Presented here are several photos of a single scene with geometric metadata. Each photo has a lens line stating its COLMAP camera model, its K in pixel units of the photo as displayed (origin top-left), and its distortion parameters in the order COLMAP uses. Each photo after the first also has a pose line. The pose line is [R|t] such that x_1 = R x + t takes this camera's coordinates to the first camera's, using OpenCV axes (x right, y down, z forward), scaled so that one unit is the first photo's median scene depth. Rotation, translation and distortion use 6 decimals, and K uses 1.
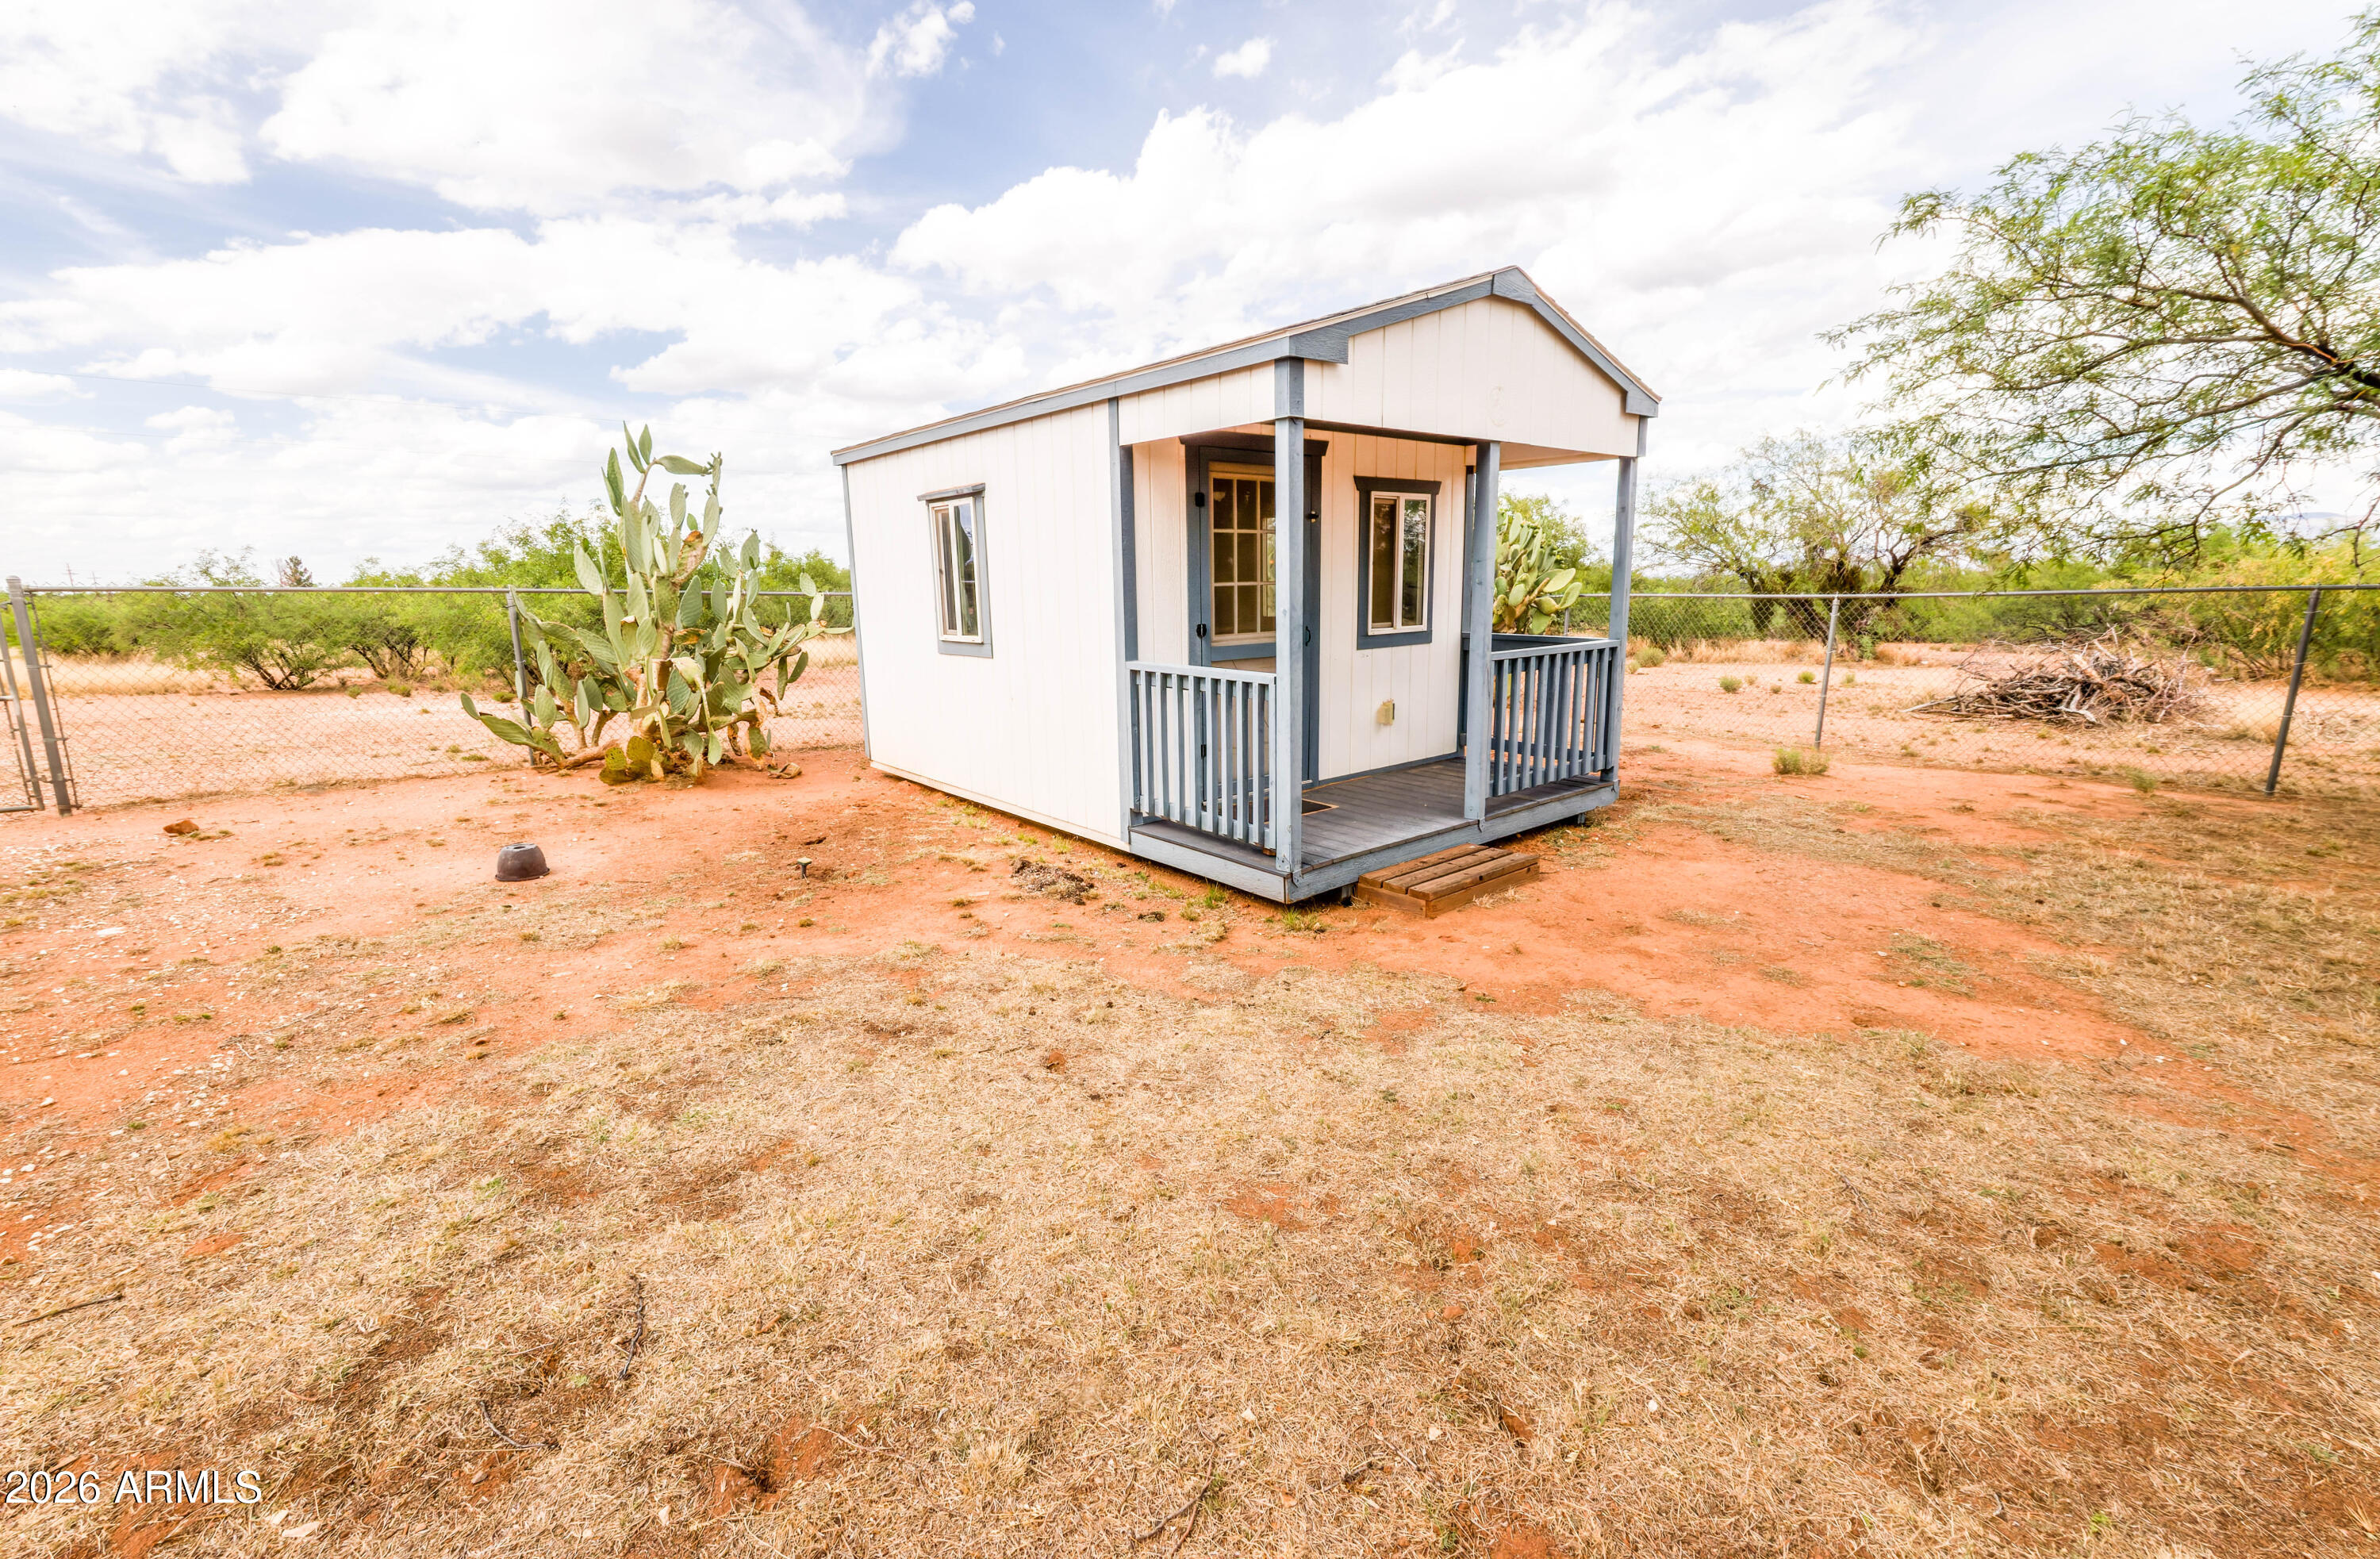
lens RADIAL K [[1019.0, 0, 1196.6], [0, 1019.0, 777.3], [0, 0, 1]] dist [0.006575, -0.000671]
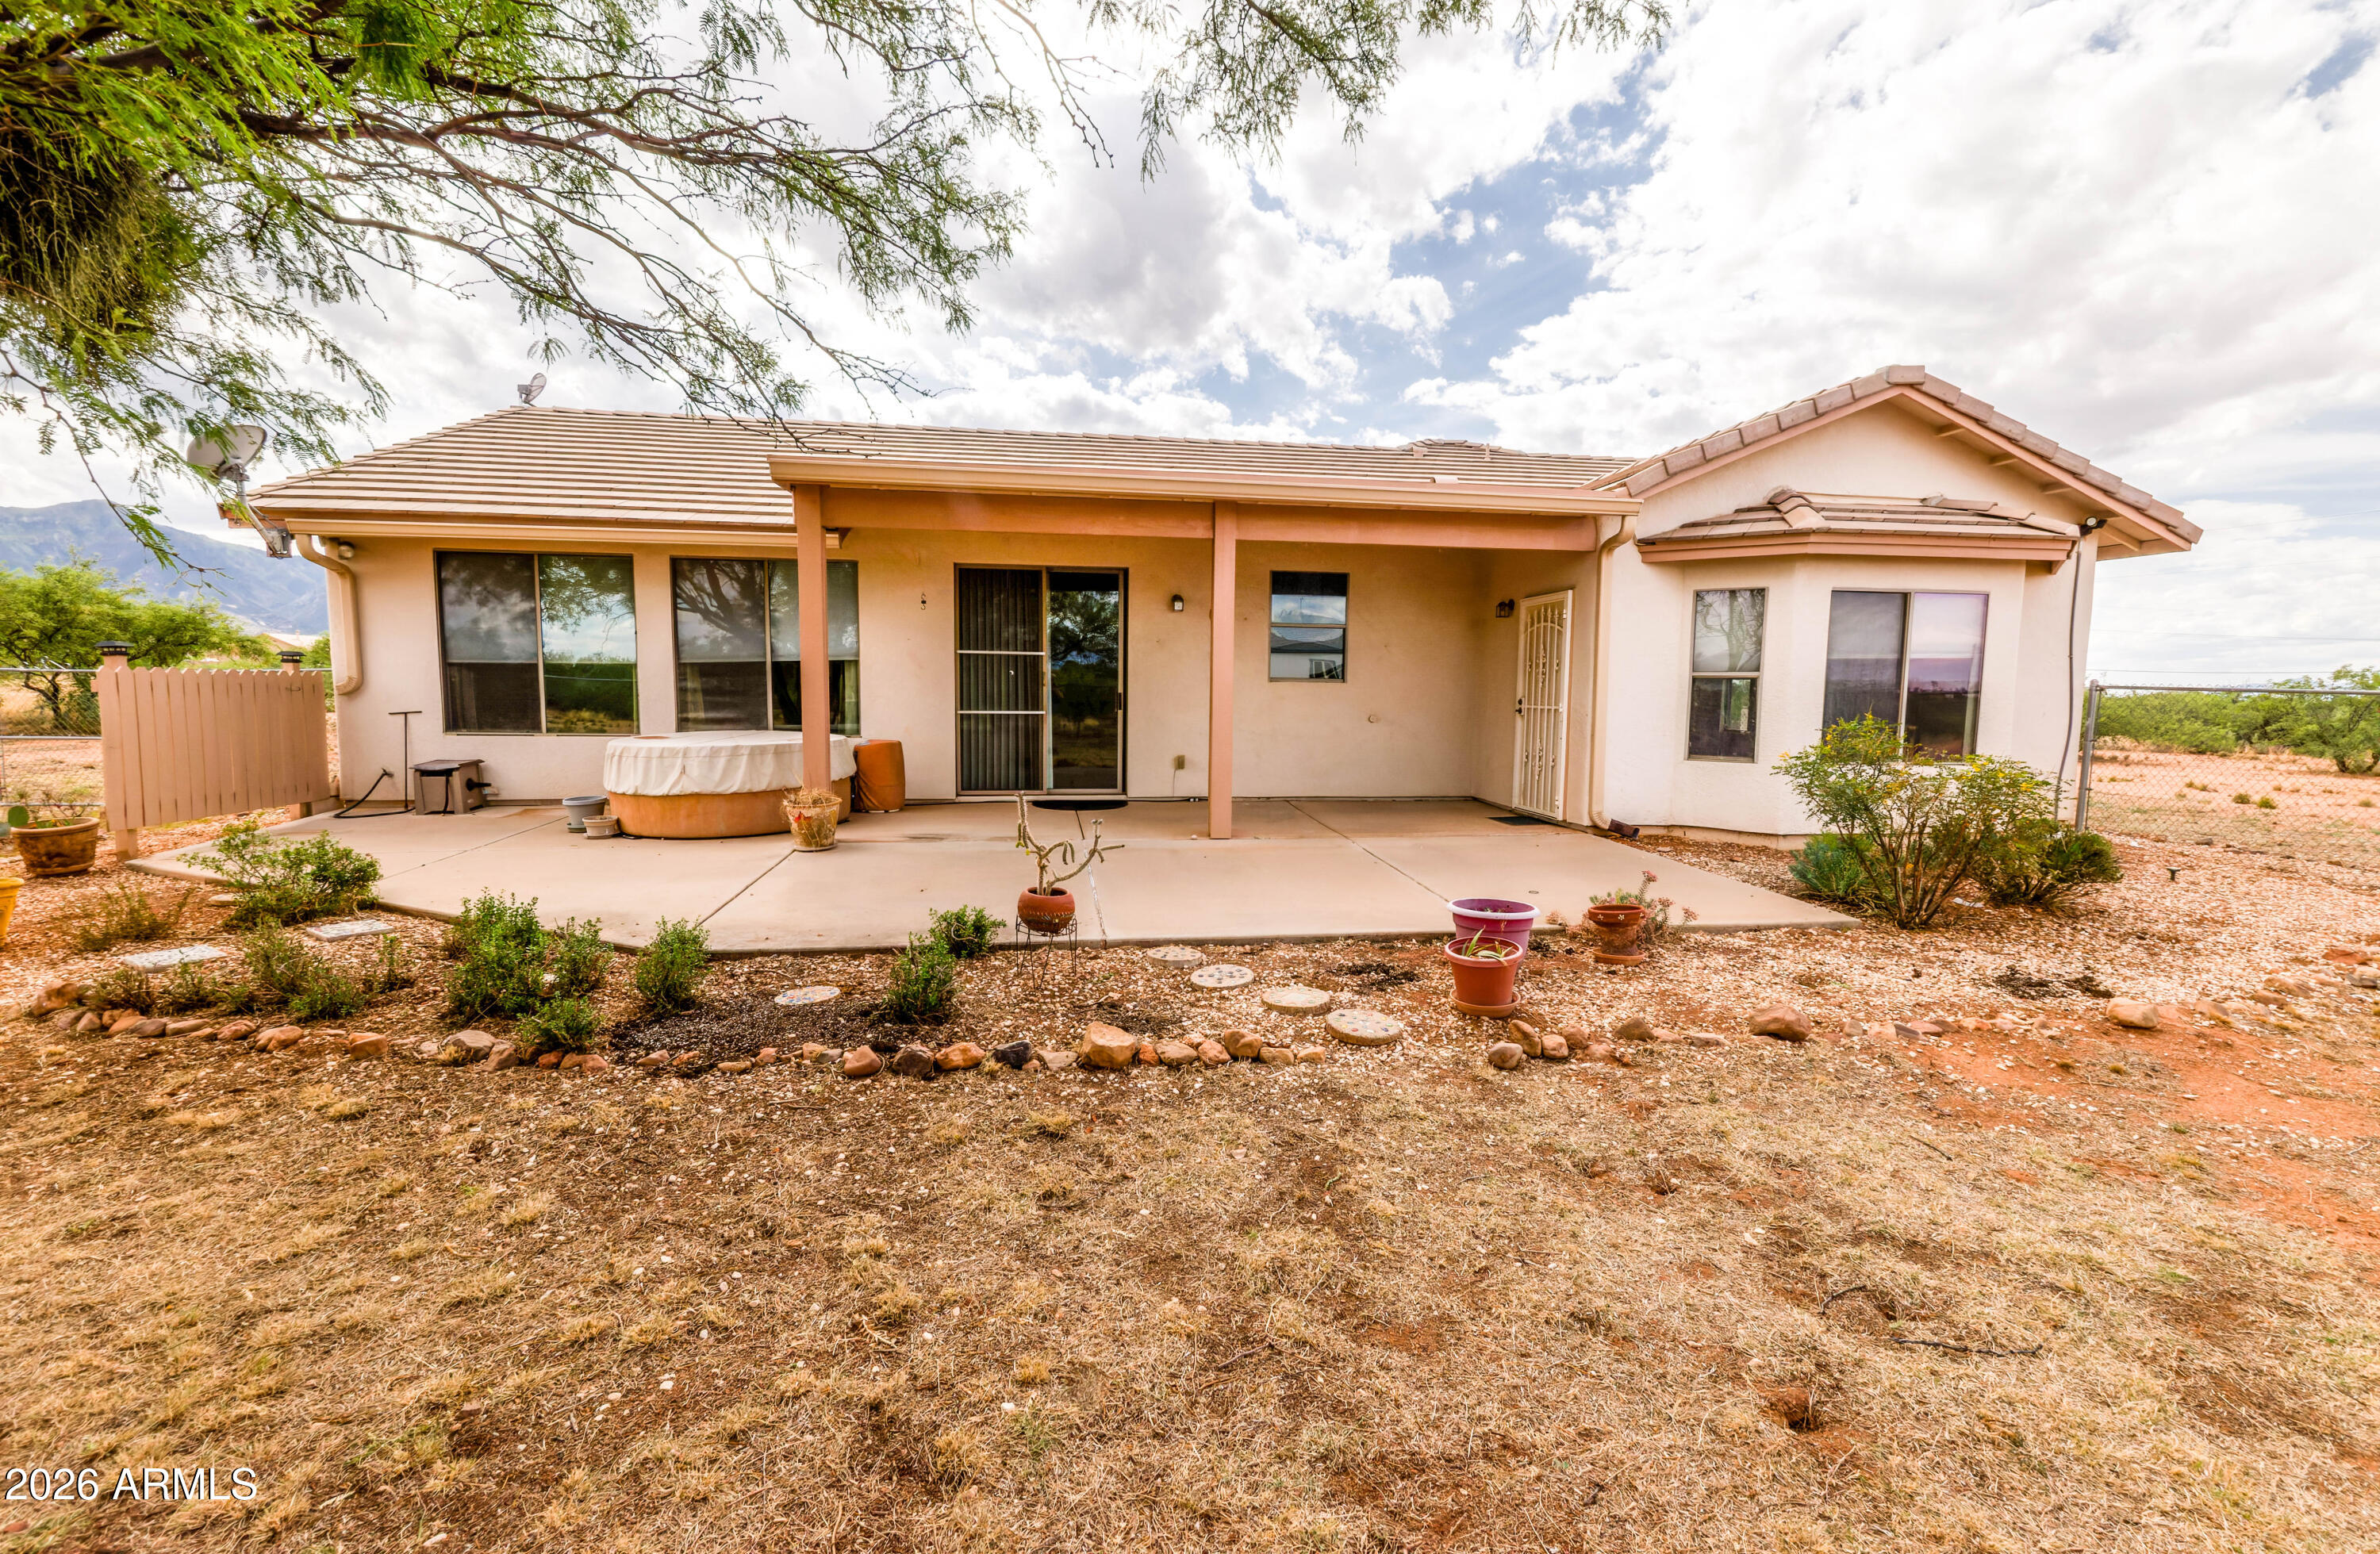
lens RADIAL K [[1018.9, 0, 1182.2], [0, 1018.9, 777.7], [0, 0, 1]] dist [0.006575, -0.000671]
pose [[-0.491742, 0.081443, -0.866924, 0.267443], [-0.175807, 0.965825, 0.190456, -0.039856], [0.852808, 0.246067, -0.460618, 0.222663]]
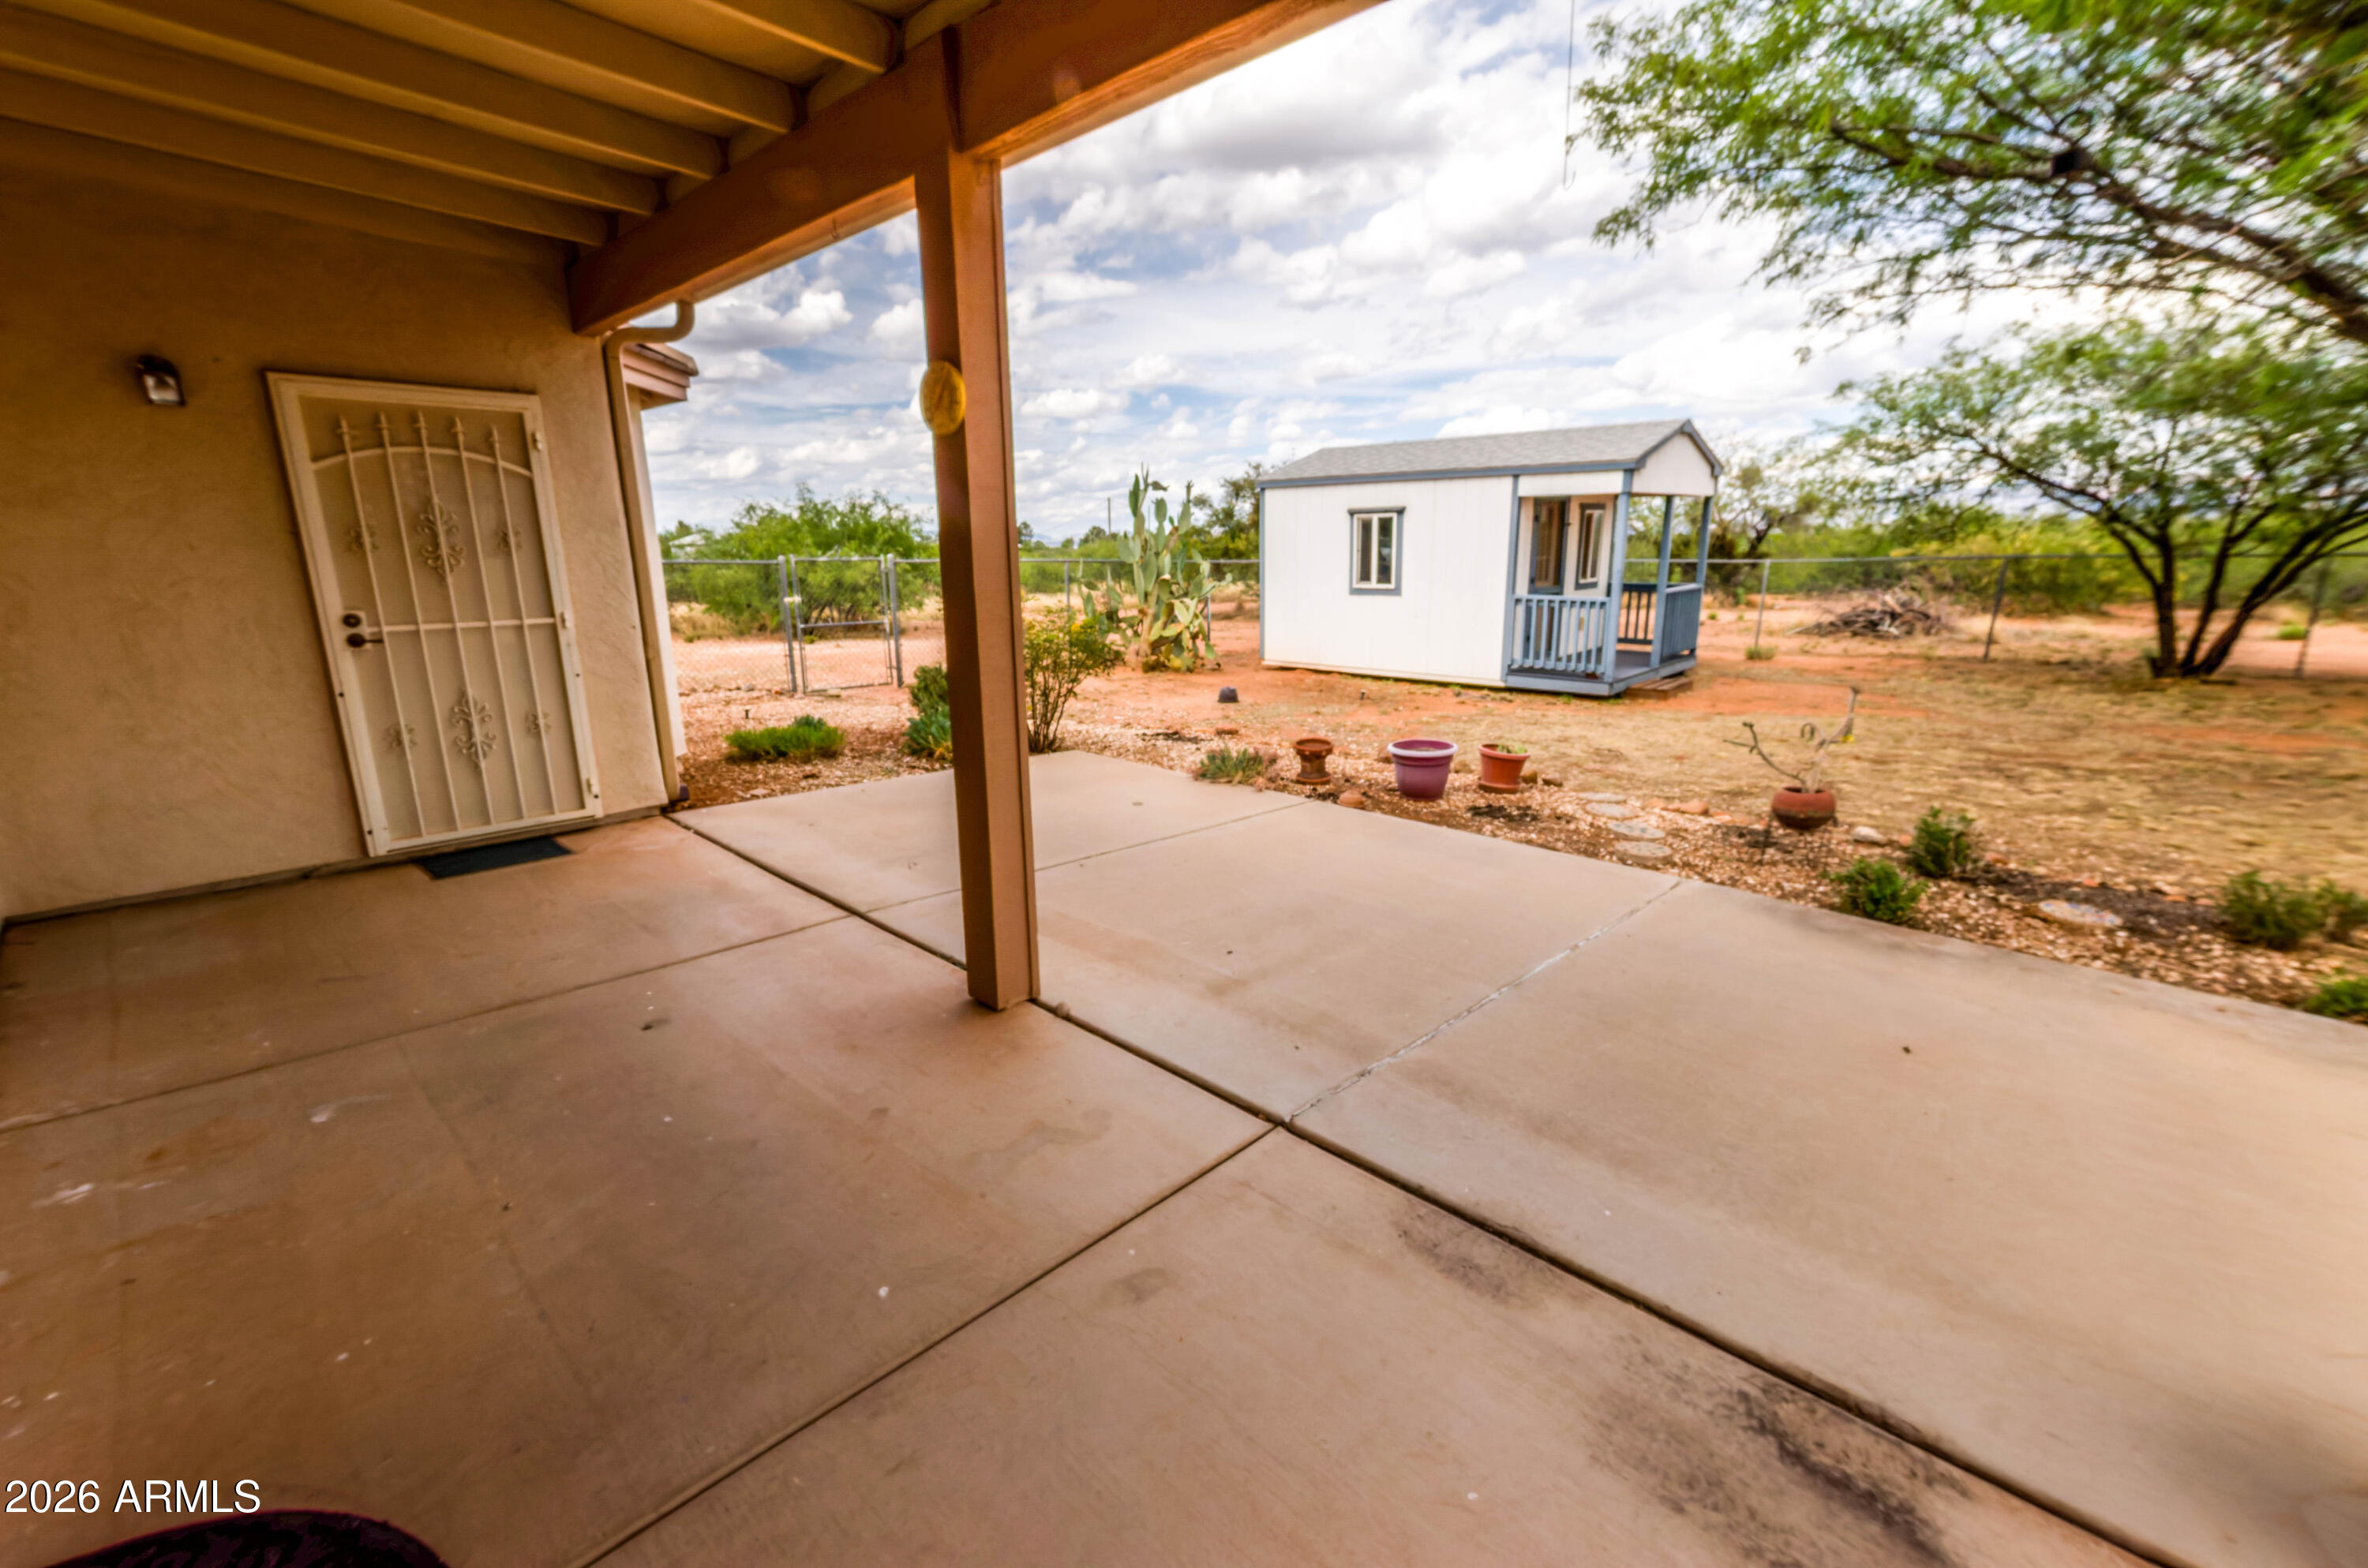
lens RADIAL K [[1001.8, 0, 1188.9], [0, 1001.8, 785.0], [0, 0, 1]] dist [0.014180, 0.000152]
pose [[0.991212, -0.029950, 0.128845, -0.616728], [0.023743, 0.998495, 0.049438, 0.099849], [-0.130131, -0.045945, 0.990432, -0.622816]]
